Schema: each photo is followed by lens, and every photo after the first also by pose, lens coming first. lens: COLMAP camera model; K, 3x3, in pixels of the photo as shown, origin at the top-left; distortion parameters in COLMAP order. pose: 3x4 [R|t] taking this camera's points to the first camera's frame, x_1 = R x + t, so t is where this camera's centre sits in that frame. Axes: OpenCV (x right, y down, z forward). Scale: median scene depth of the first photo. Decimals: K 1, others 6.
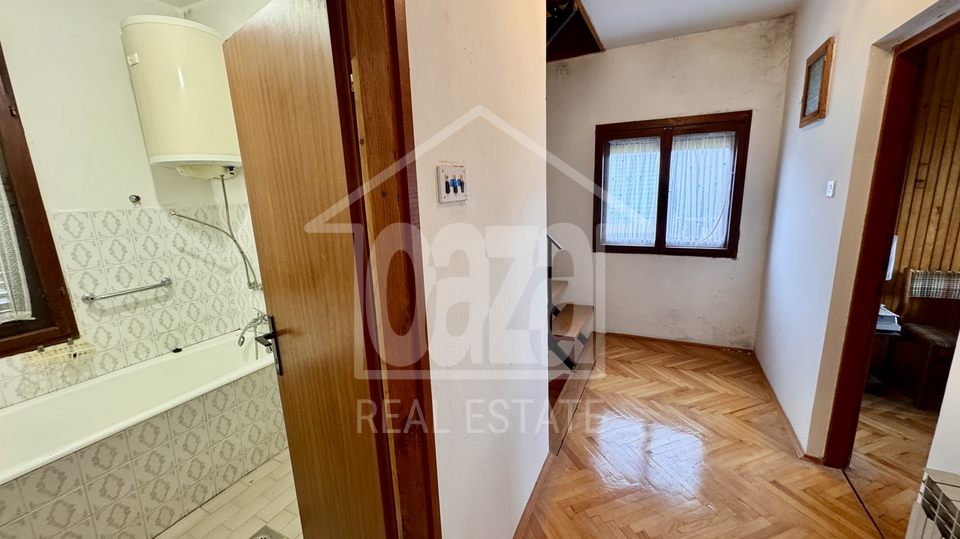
lens RADIAL K [[383.1, 0, 478.9], [0, 383.1, 267.6], [0, 0, 1]] dist [0.000857, -0.001101]
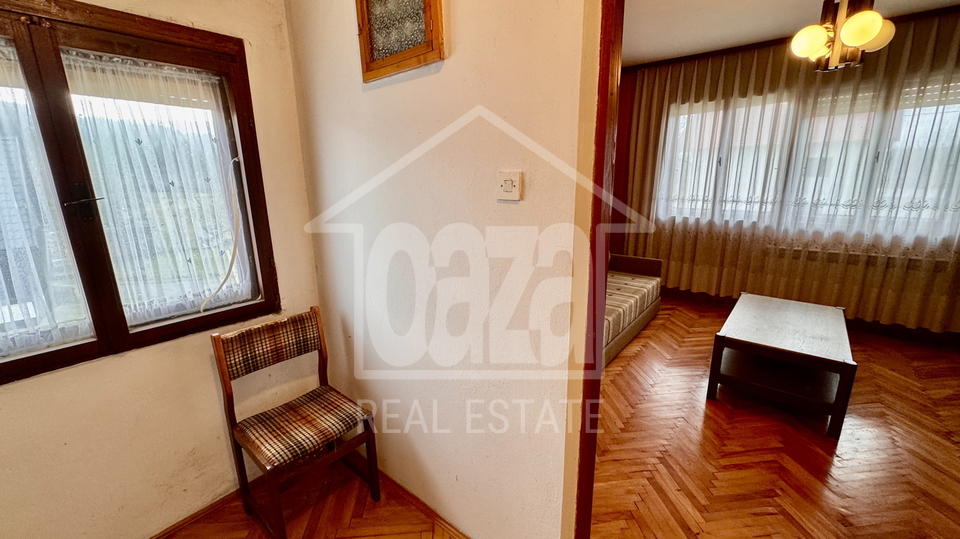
lens RADIAL K [[383.1, 0, 479.1], [0, 383.1, 268.4], [0, 0, 1]] dist [0.000857, -0.001101]
pose [[0.240243, -0.202059, 0.949450, 0.207443], [0.205390, 0.966532, 0.153724, -0.110445], [-0.948735, 0.158076, 0.273703, 0.540656]]
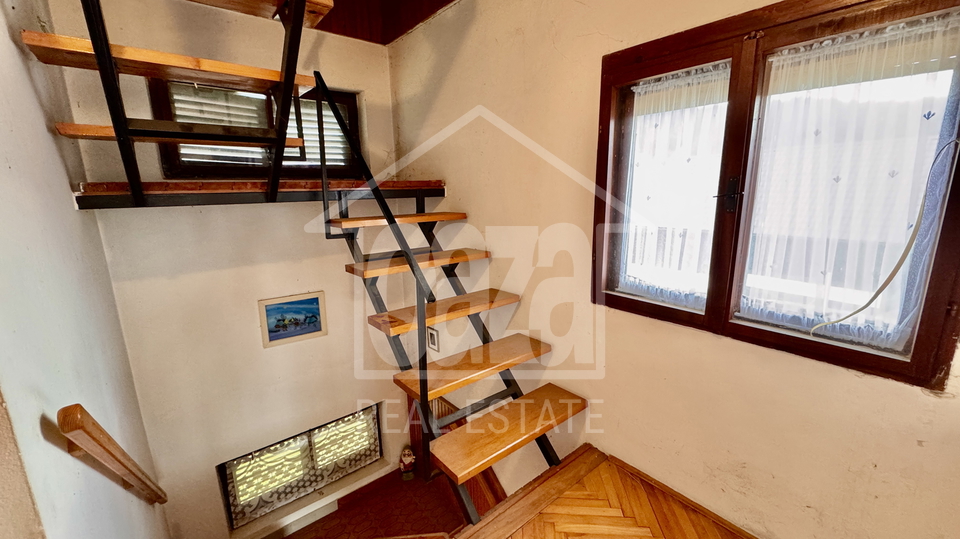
lens RADIAL K [[383.1, 0, 476.4], [0, 383.1, 268.8], [0, 0, 1]] dist [0.000857, -0.001101]
pose [[0.908255, 0.105086, -0.405005, 0.411362], [-0.099048, 0.994435, 0.035900, -0.102904], [0.406524, 0.007509, 0.913609, 0.505997]]
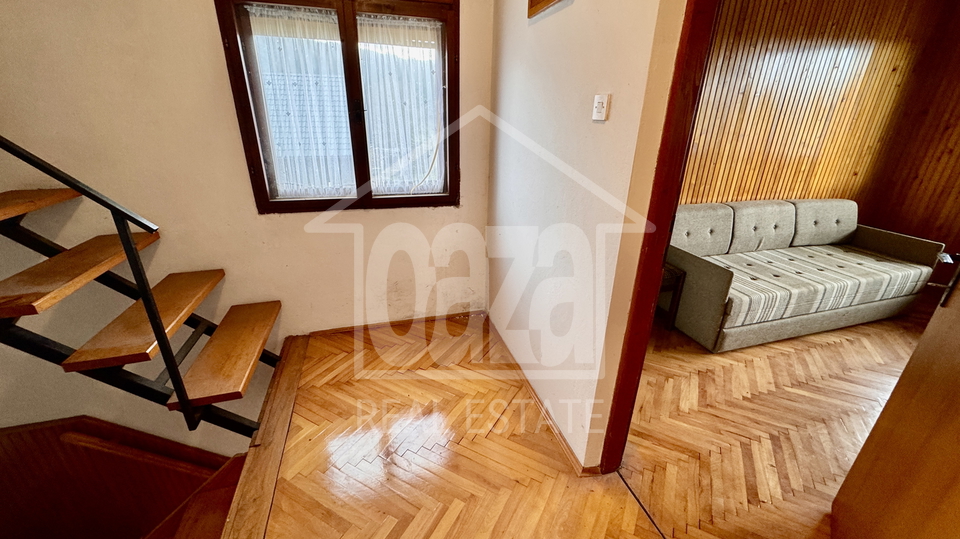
lens RADIAL K [[383.1, 0, 482.2], [0, 383.1, 267.8], [0, 0, 1]] dist [0.000857, -0.001101]
pose [[0.738913, -0.207463, 0.641067, 0.178341], [0.094113, 0.973870, 0.206688, -0.056652], [-0.667196, -0.092392, 0.739130, 0.375378]]
